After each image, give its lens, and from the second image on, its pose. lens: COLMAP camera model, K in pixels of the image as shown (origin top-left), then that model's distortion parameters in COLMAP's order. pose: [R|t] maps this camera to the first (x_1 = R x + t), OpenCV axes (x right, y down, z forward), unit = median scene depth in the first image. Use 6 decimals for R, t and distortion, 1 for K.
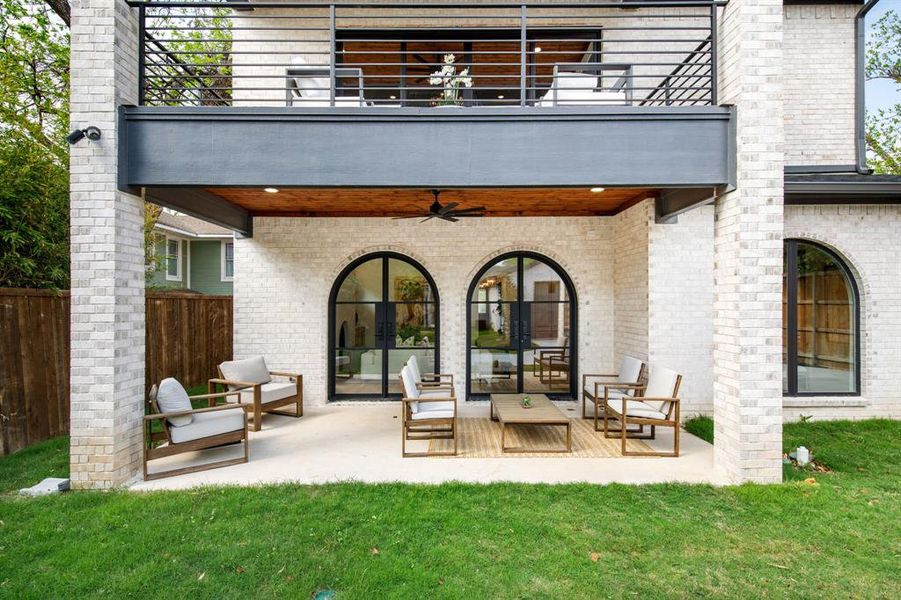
lens RADIAL K [[436.7, 0, 448.5], [0, 436.7, 298.9], [0, 0, 1]] dist [0.011882, -0.006112]
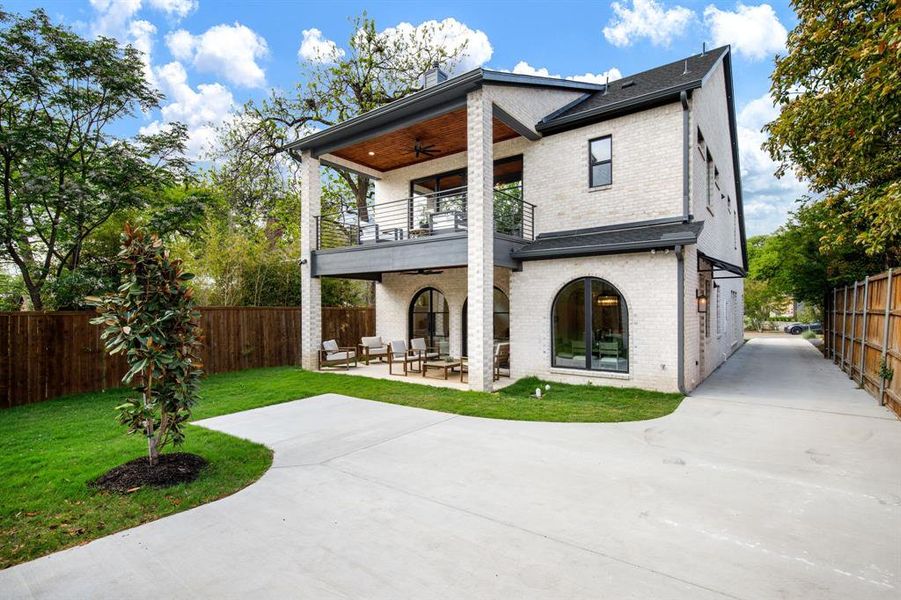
lens RADIAL K [[412.0, 0, 453.1], [0, 412.0, 306.3], [0, 0, 1]] dist [-0.012718, -0.000900]
pose [[0.811280, -0.002646, -0.584651, 1.303890], [0.007447, 0.999955, 0.005808, -0.036498], [0.584610, -0.009066, 0.811264, -0.585919]]
